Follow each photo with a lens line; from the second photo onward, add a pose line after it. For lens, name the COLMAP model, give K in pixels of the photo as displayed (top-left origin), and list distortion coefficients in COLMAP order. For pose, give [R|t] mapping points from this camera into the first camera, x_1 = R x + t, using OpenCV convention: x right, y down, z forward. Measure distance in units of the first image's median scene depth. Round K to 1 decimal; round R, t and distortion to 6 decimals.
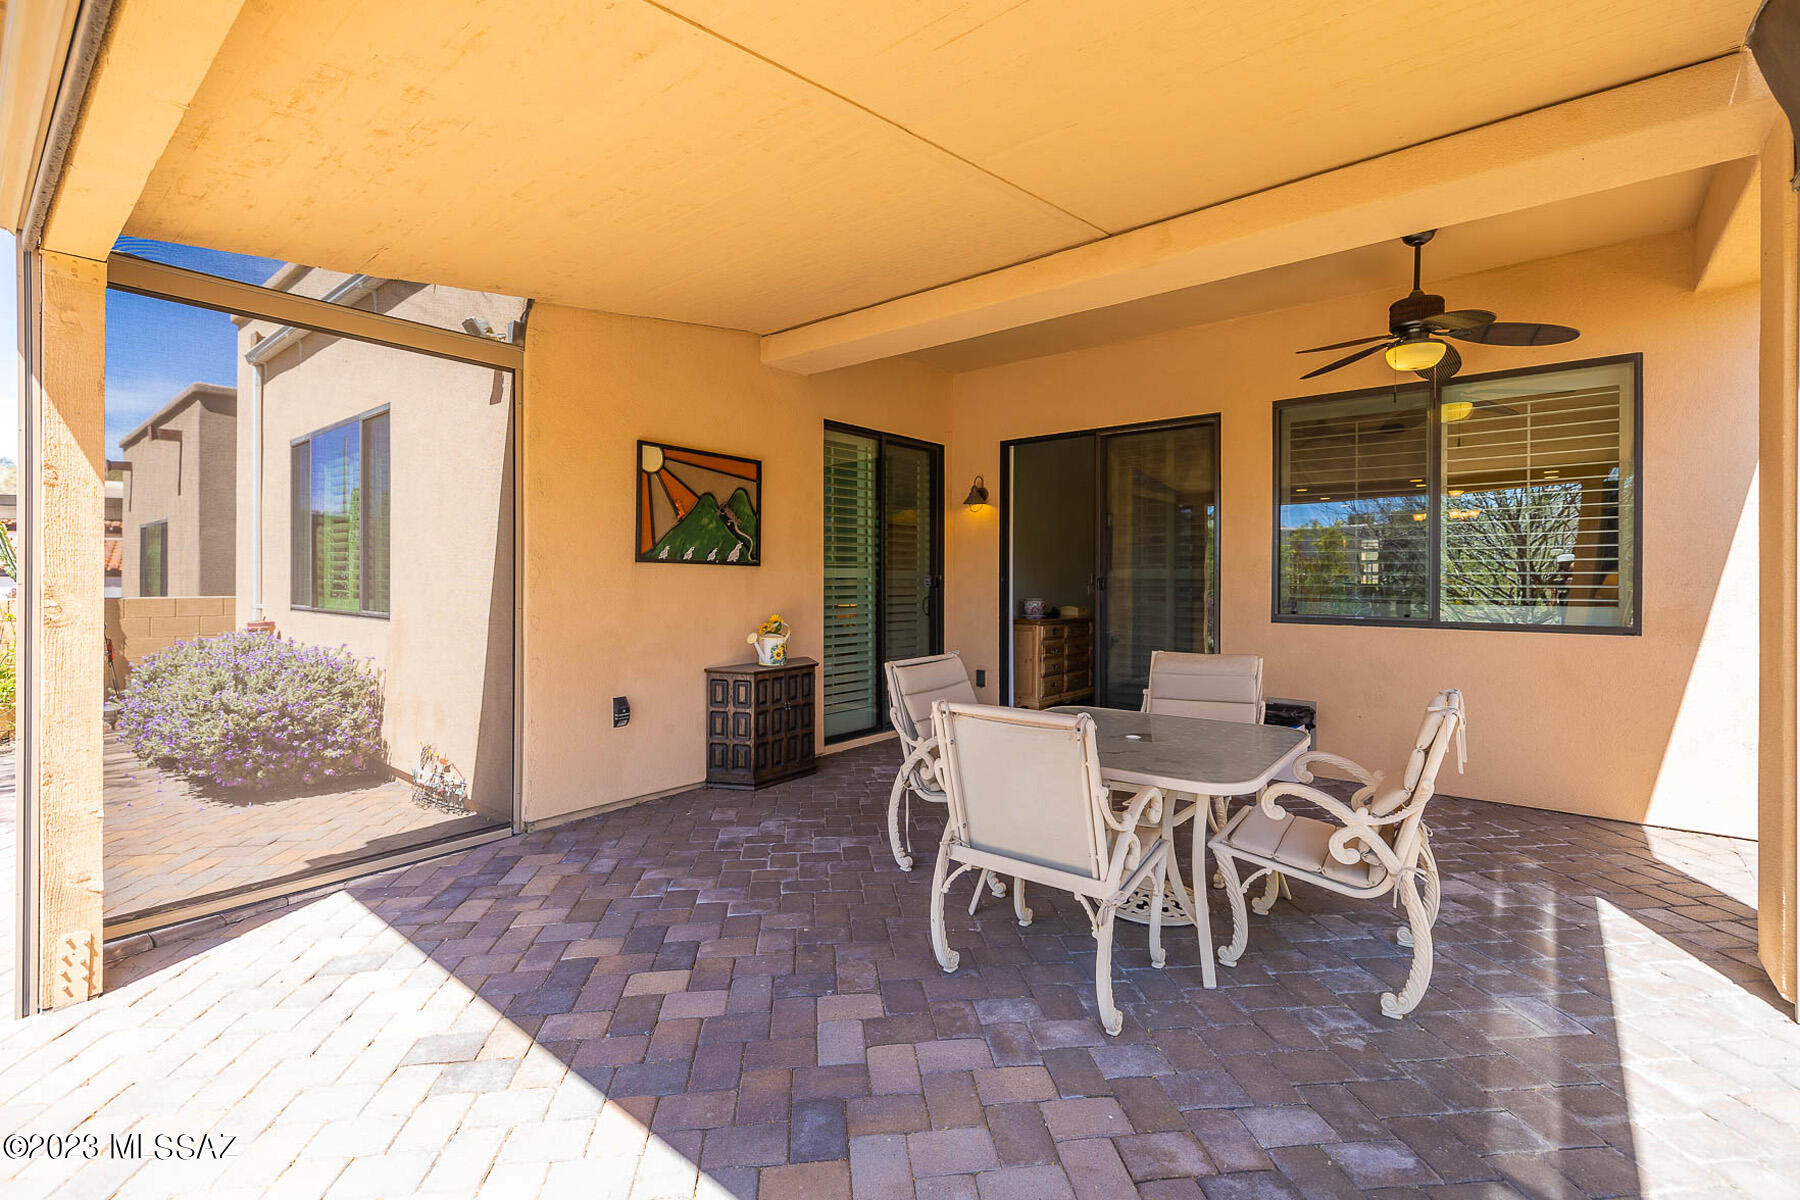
lens RADIAL K [[772.6, 0, 828.6], [0, 772.6, 578.6], [0, 0, 1]] dist [0.002117, 0.000656]
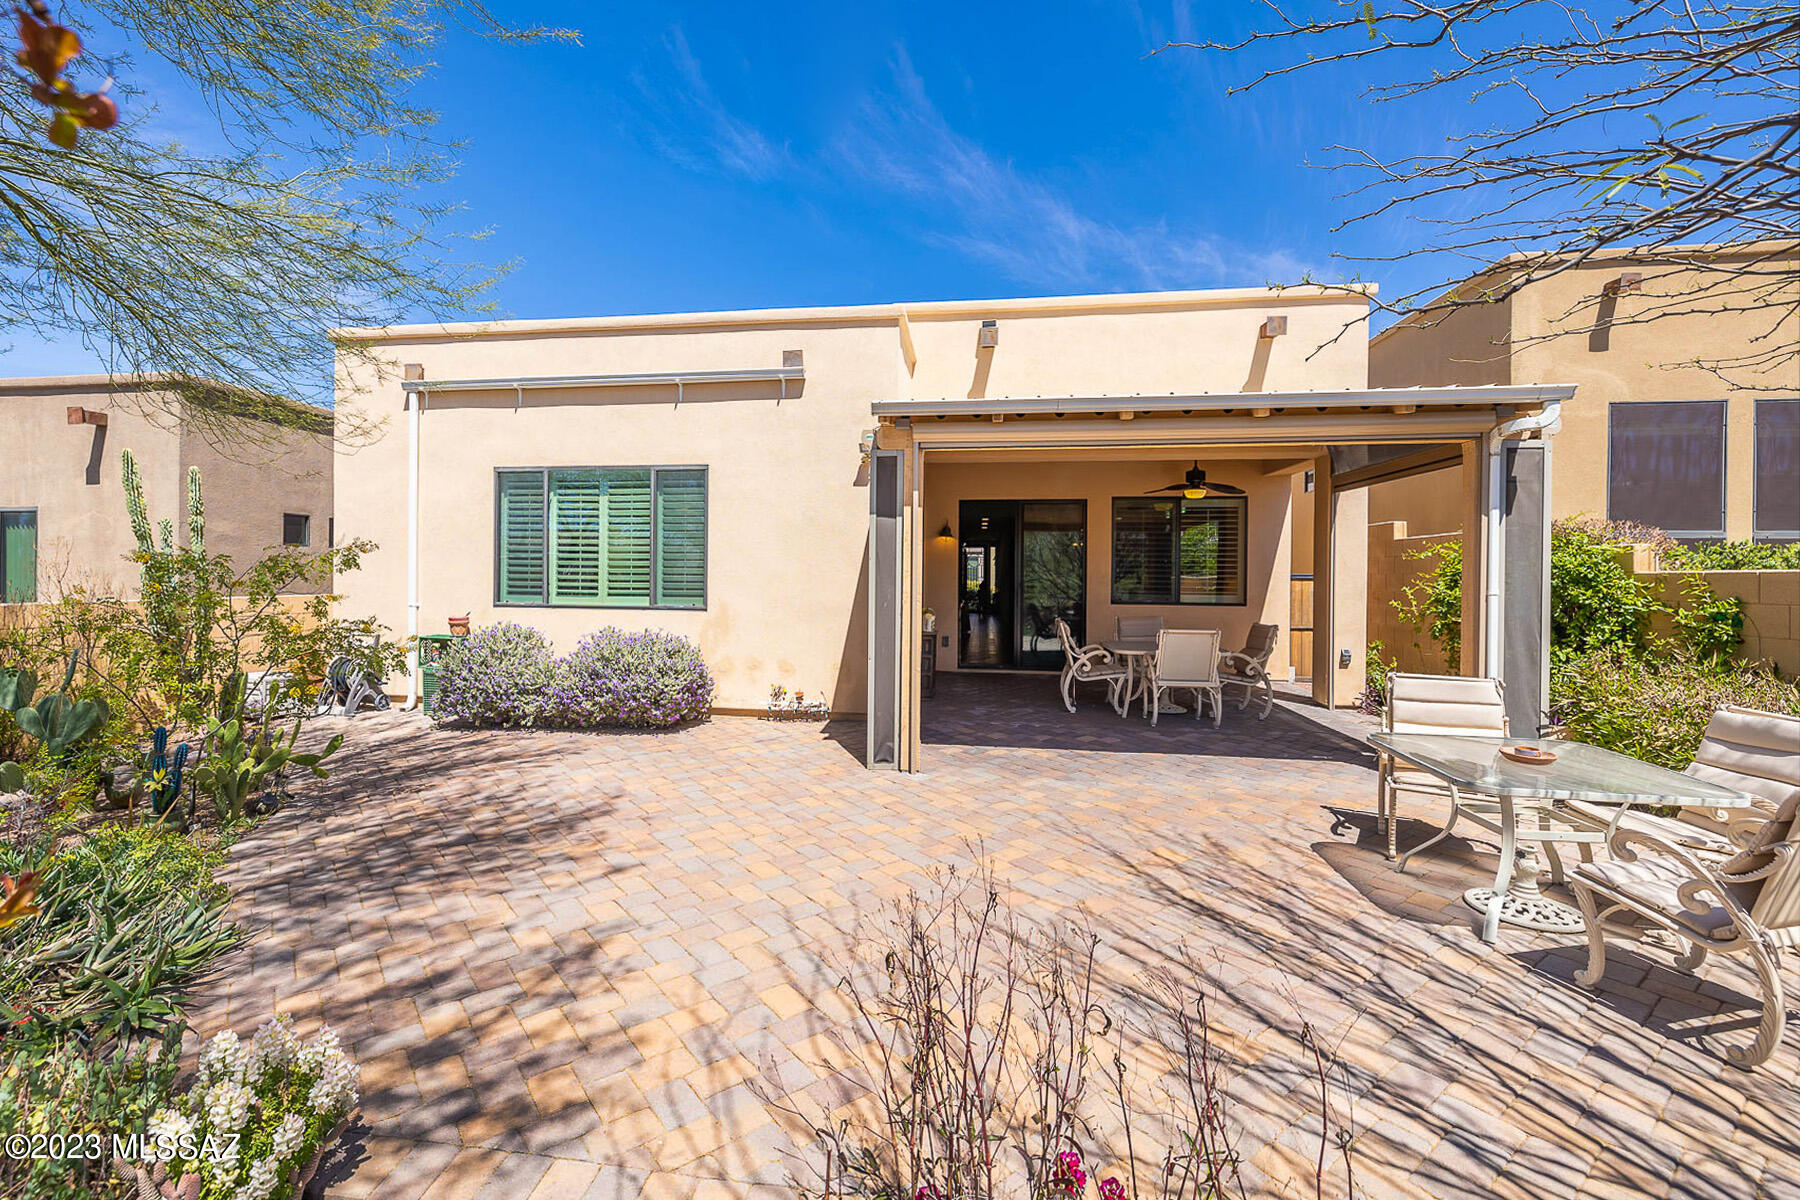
lens RADIAL K [[798.1, 0, 832.8], [0, 798.1, 572.2], [0, 0, 1]] dist [0.002729, -0.001004]
pose [[0.857666, 0.005205, 0.514181, -1.117488], [-0.006590, 0.999978, 0.000869, -0.024023], [-0.514165, -0.004134, 0.857681, -0.427852]]
